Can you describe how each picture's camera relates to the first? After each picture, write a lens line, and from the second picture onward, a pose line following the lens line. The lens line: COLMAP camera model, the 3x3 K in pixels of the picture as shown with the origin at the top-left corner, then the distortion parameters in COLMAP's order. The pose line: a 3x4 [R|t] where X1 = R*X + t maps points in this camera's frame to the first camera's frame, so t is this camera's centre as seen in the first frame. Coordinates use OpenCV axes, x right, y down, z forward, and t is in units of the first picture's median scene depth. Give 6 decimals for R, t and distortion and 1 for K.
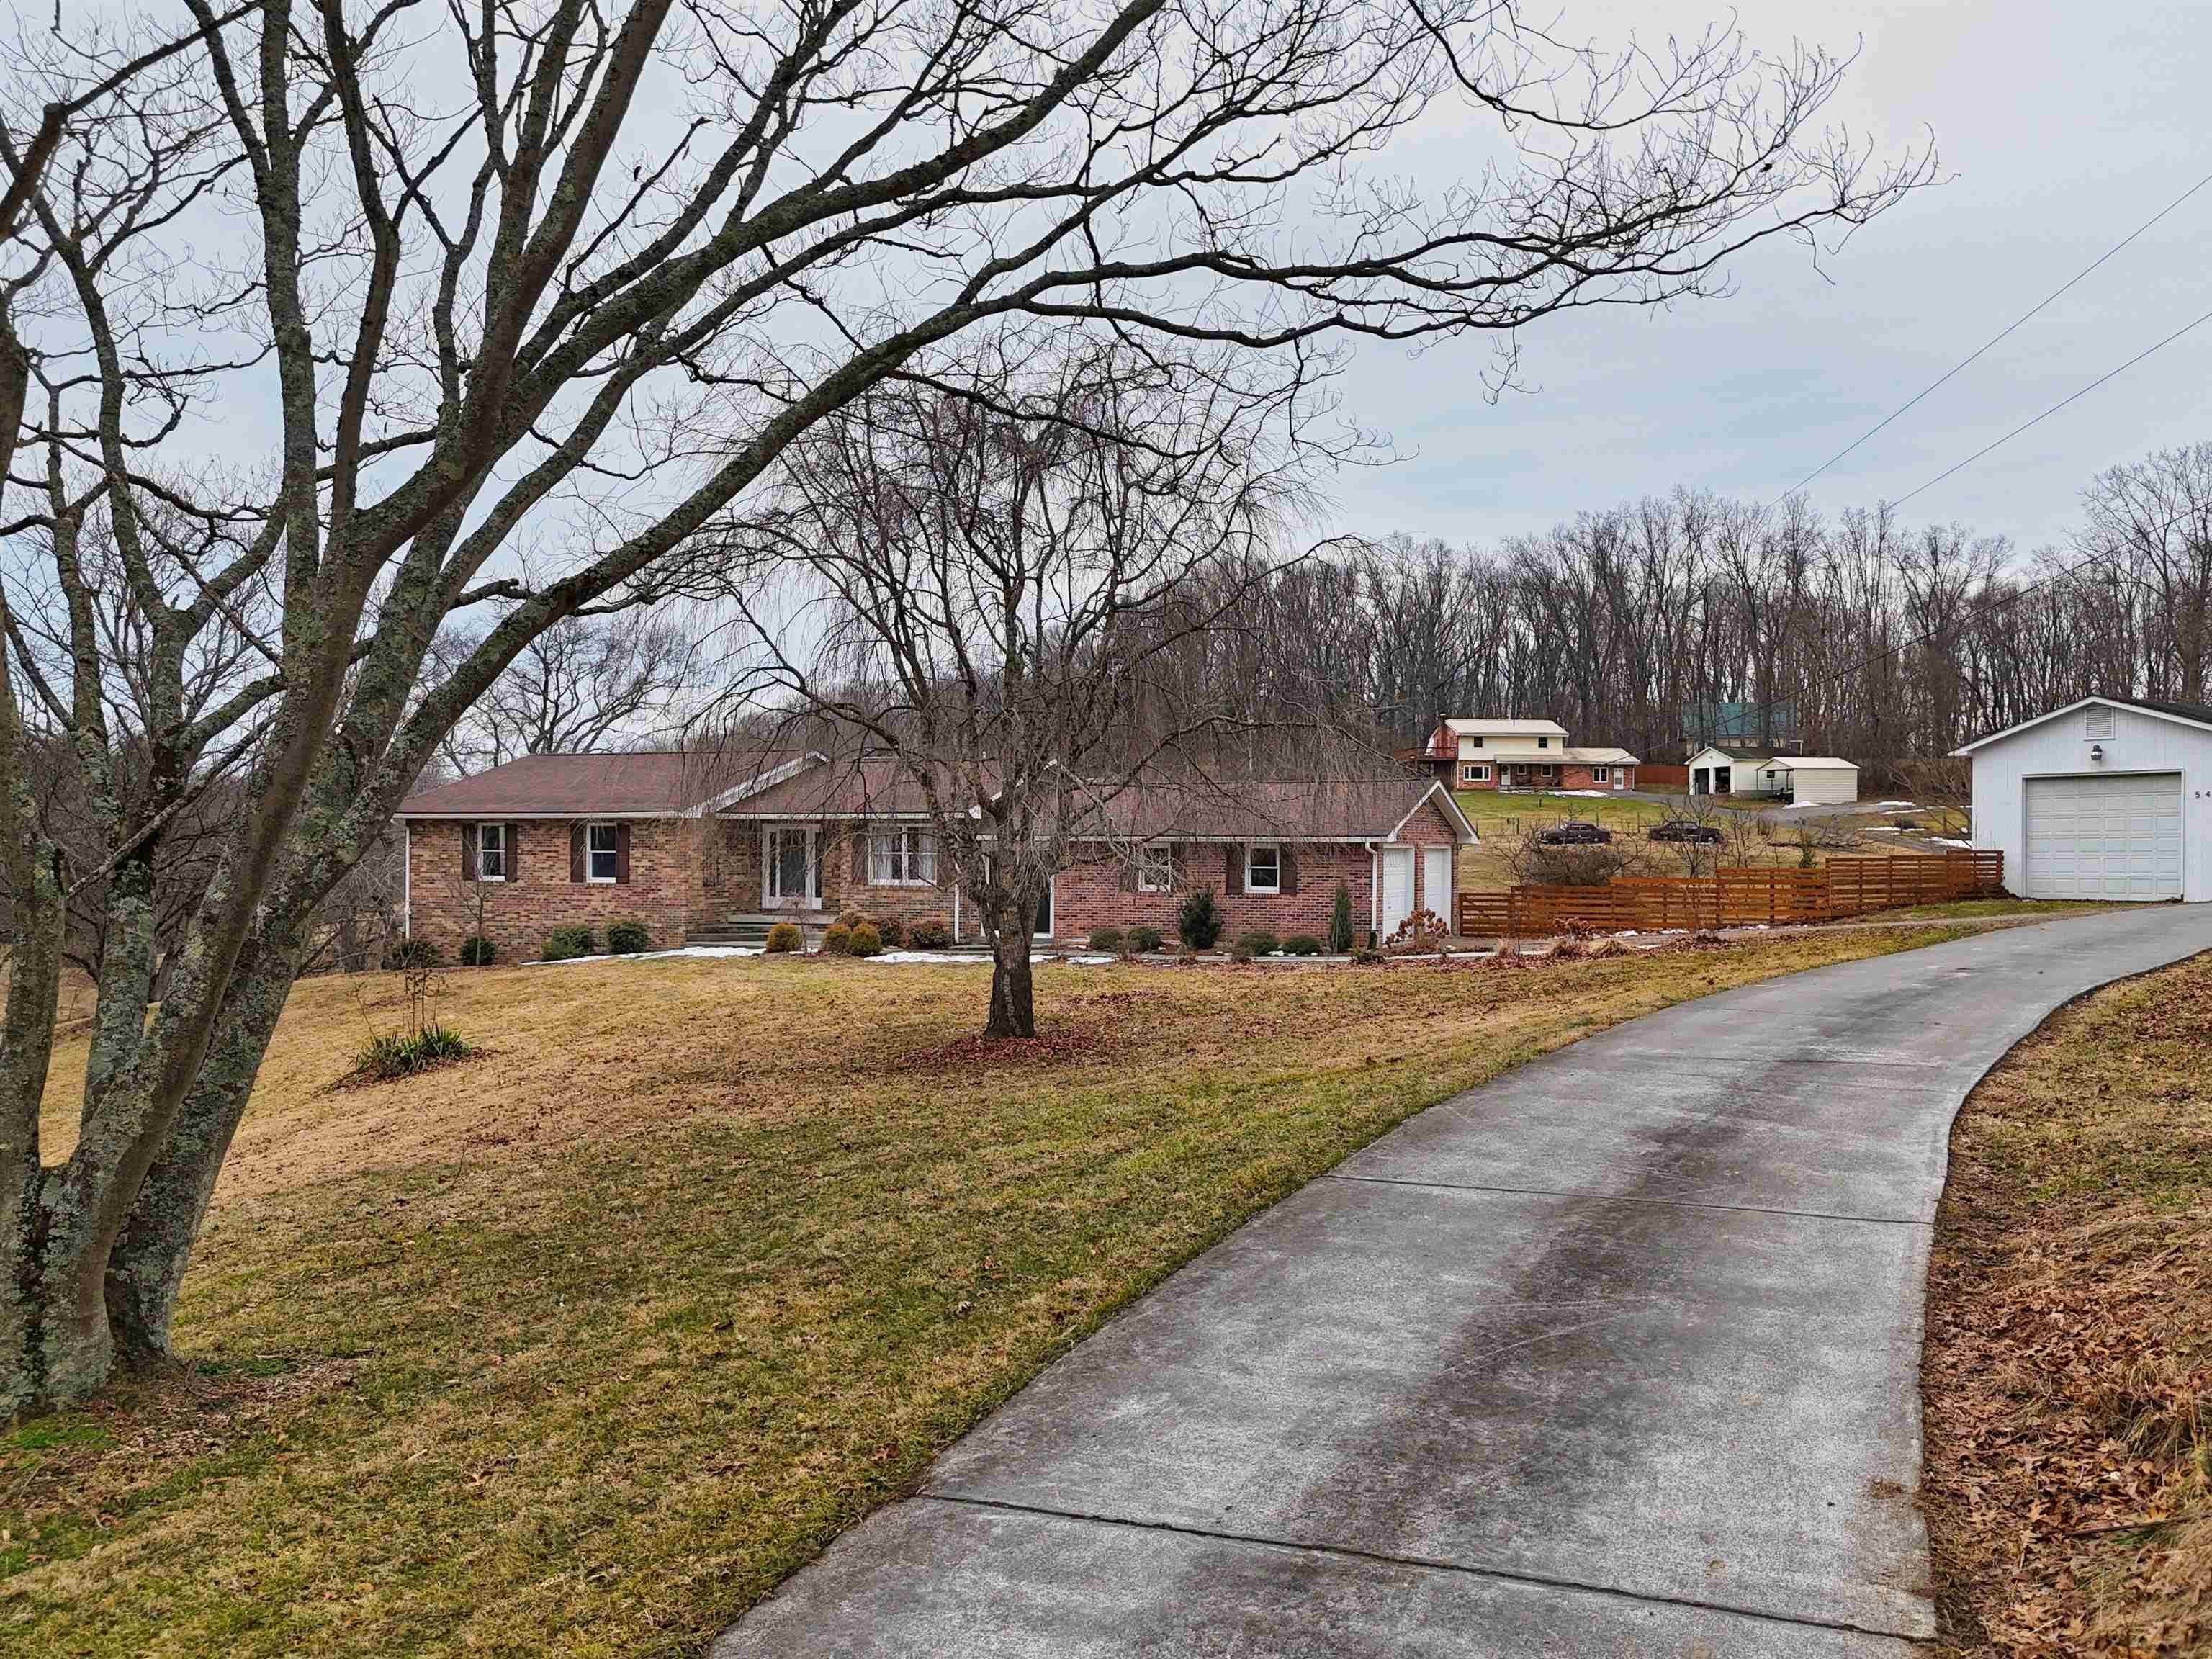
lens RADIAL K [[1681.2, 0, 1140.9], [0, 1681.2, 853.6], [0, 0, 1]] dist [0.061032, -0.052384]
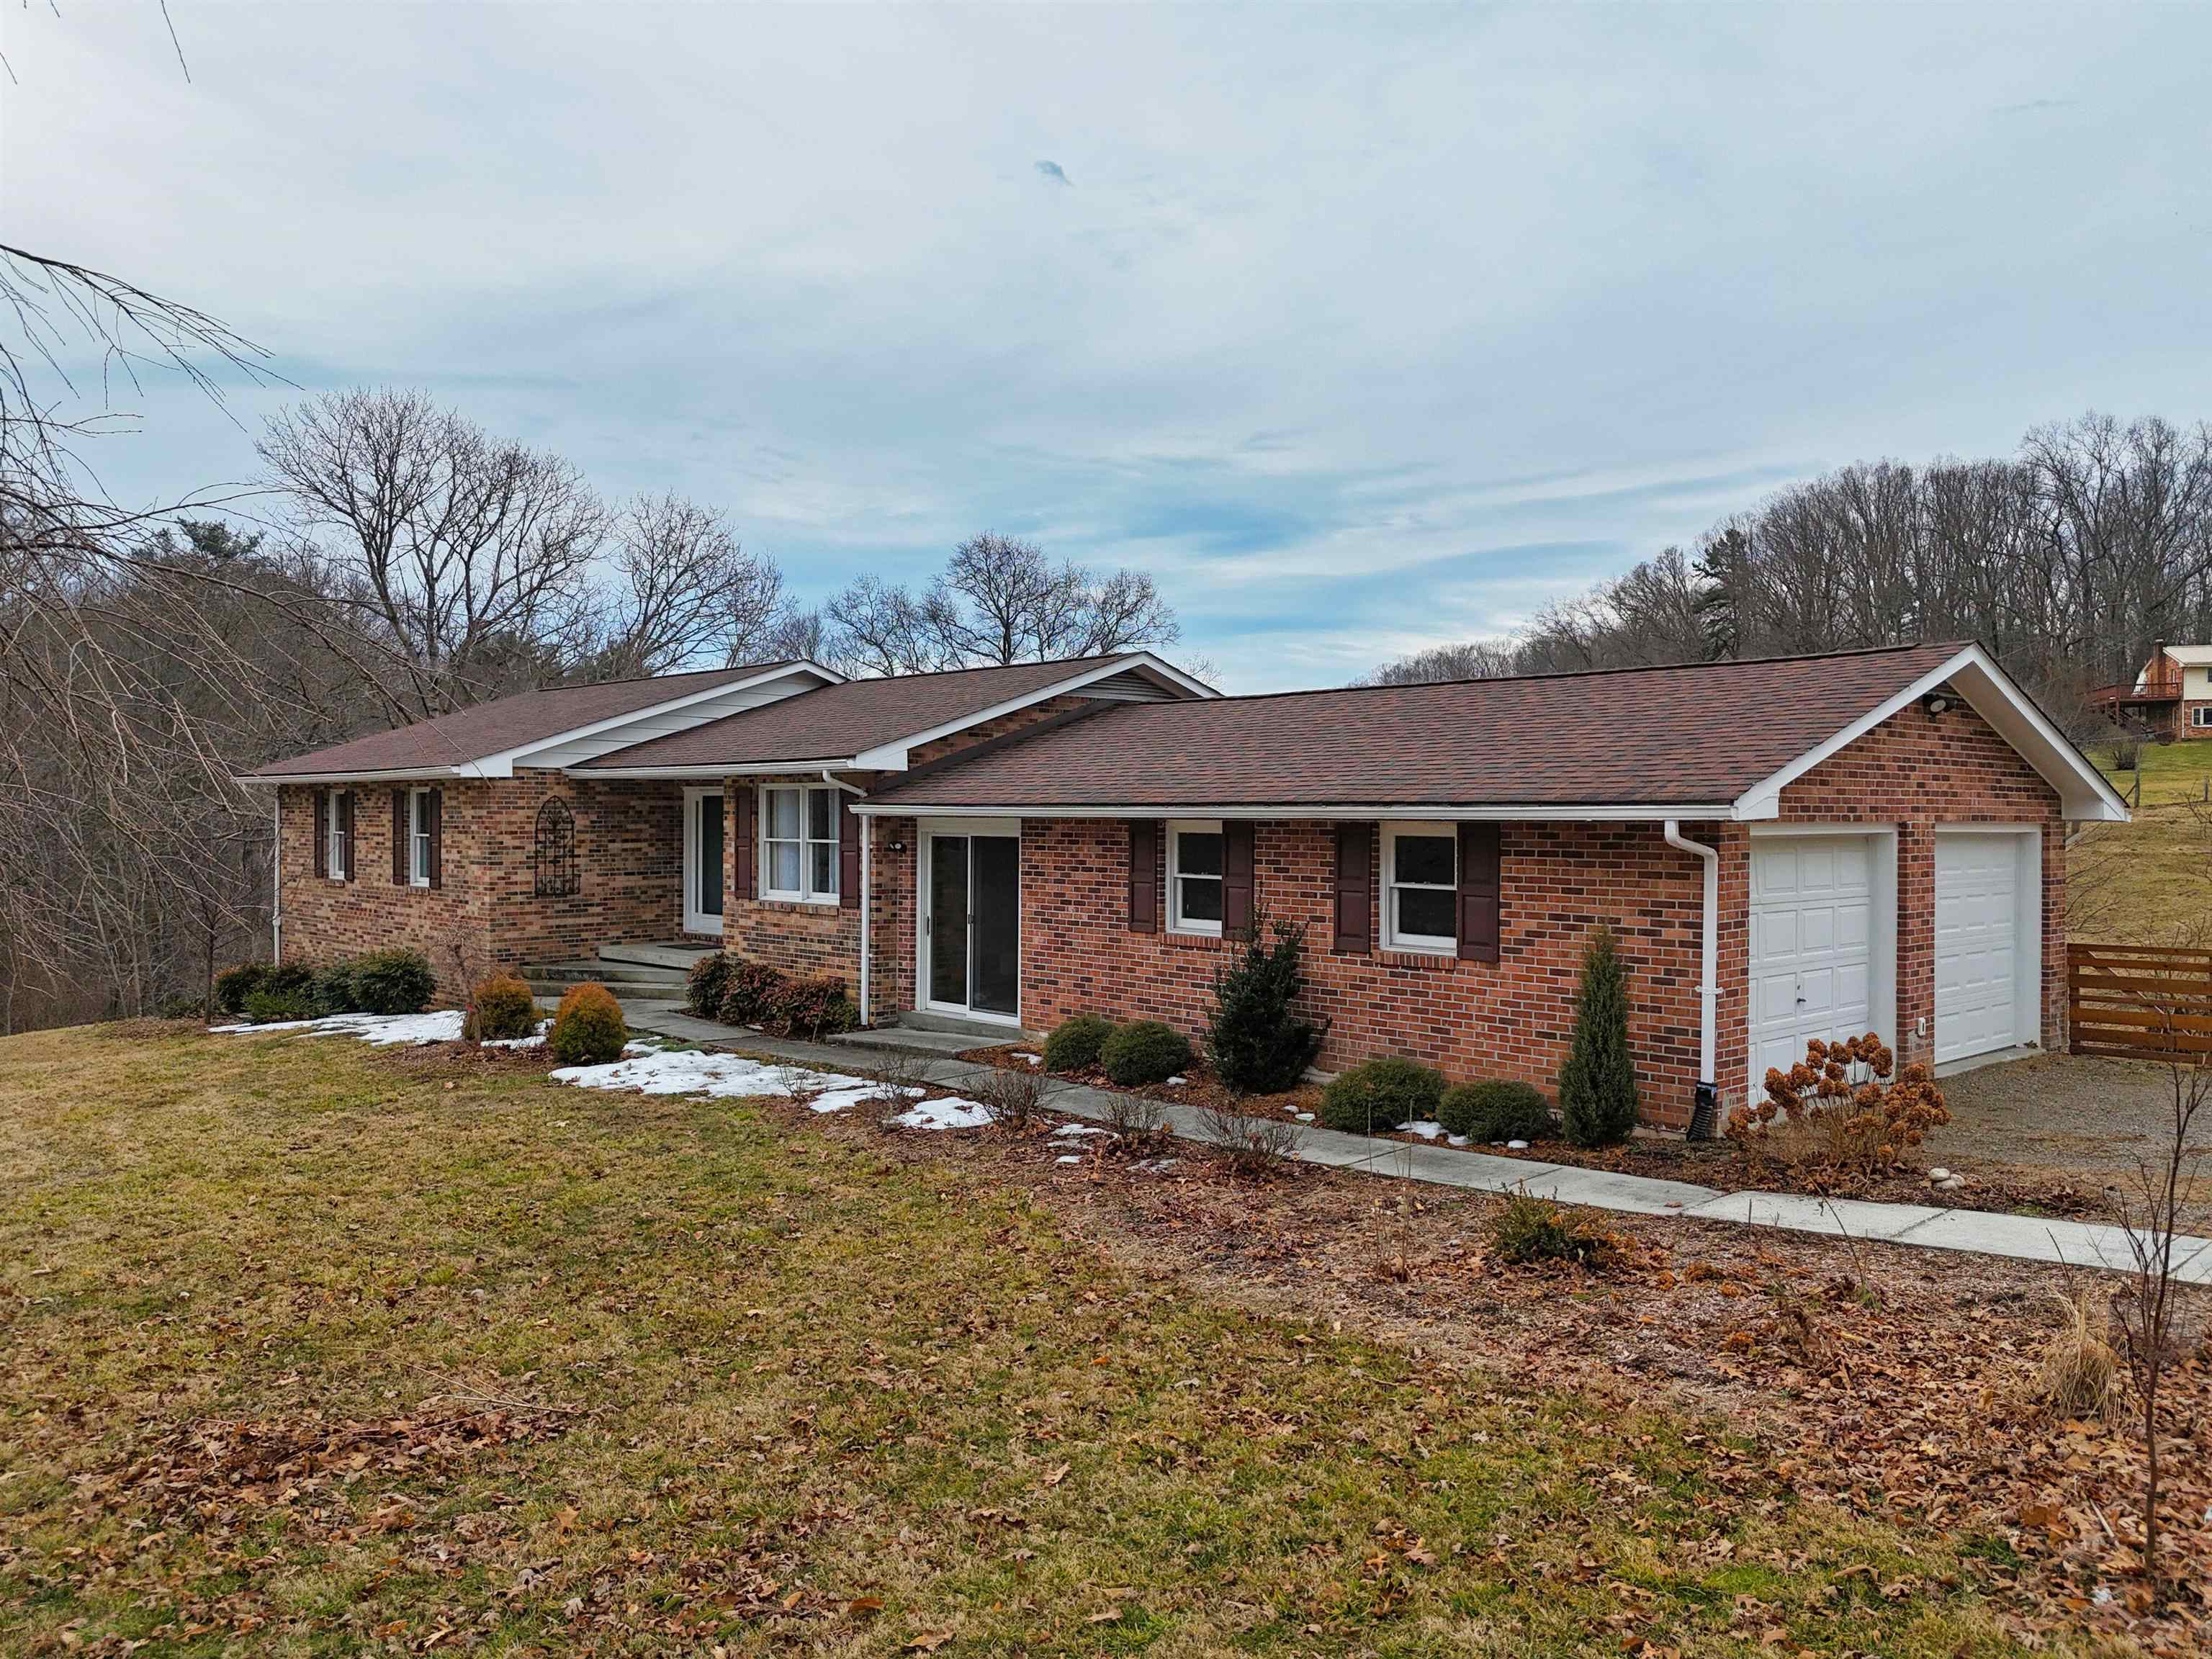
lens RADIAL K [[1620.8, 0, 1110.0], [0, 1620.8, 828.7], [0, 0, 1]] dist [0.074945, -0.065782]
pose [[0.922165, 0.000732, -0.386797, 0.038466], [0.000712, 0.999993, 0.003590, -0.001606], [0.386797, -0.003586, 0.922158, 0.161947]]
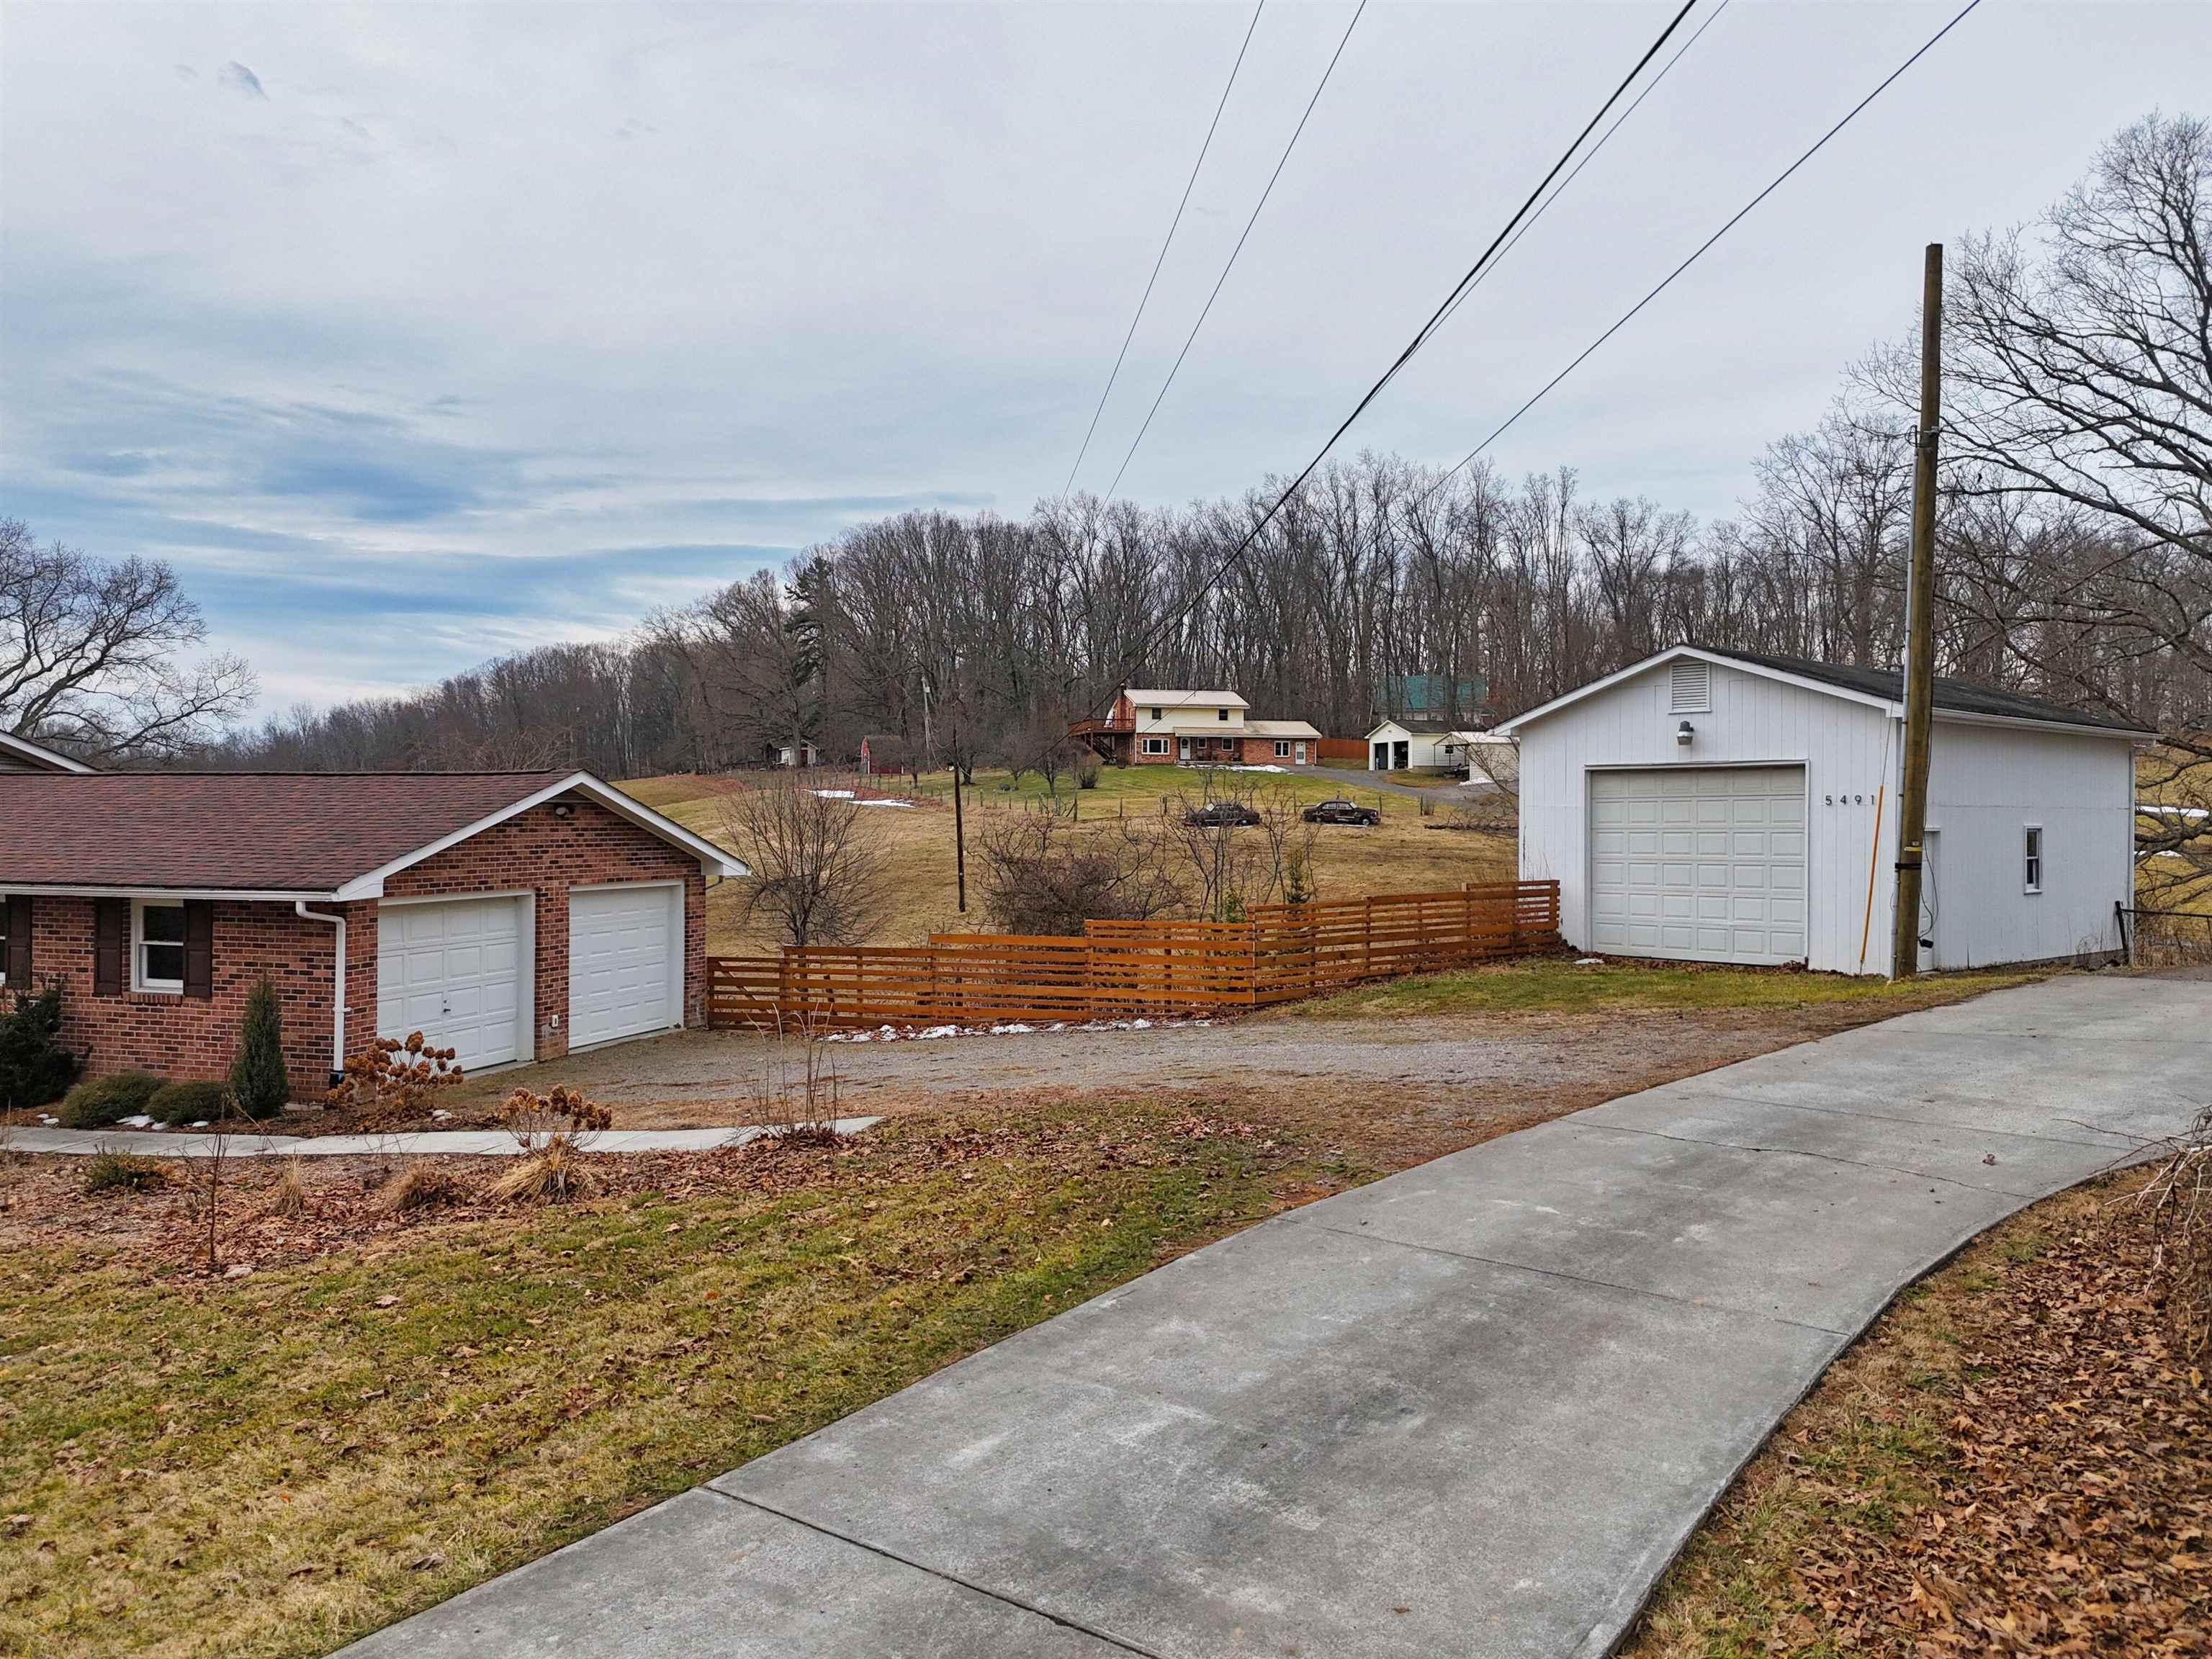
lens RADIAL K [[1620.8, 0, 1110.0], [0, 1620.8, 828.7], [0, 0, 1]] dist [0.074945, -0.065782]
pose [[0.992880, -0.001487, 0.119110, 0.077592], [0.000861, 0.999986, 0.005309, -0.007594], [-0.119116, -0.005169, 0.992867, 0.117887]]
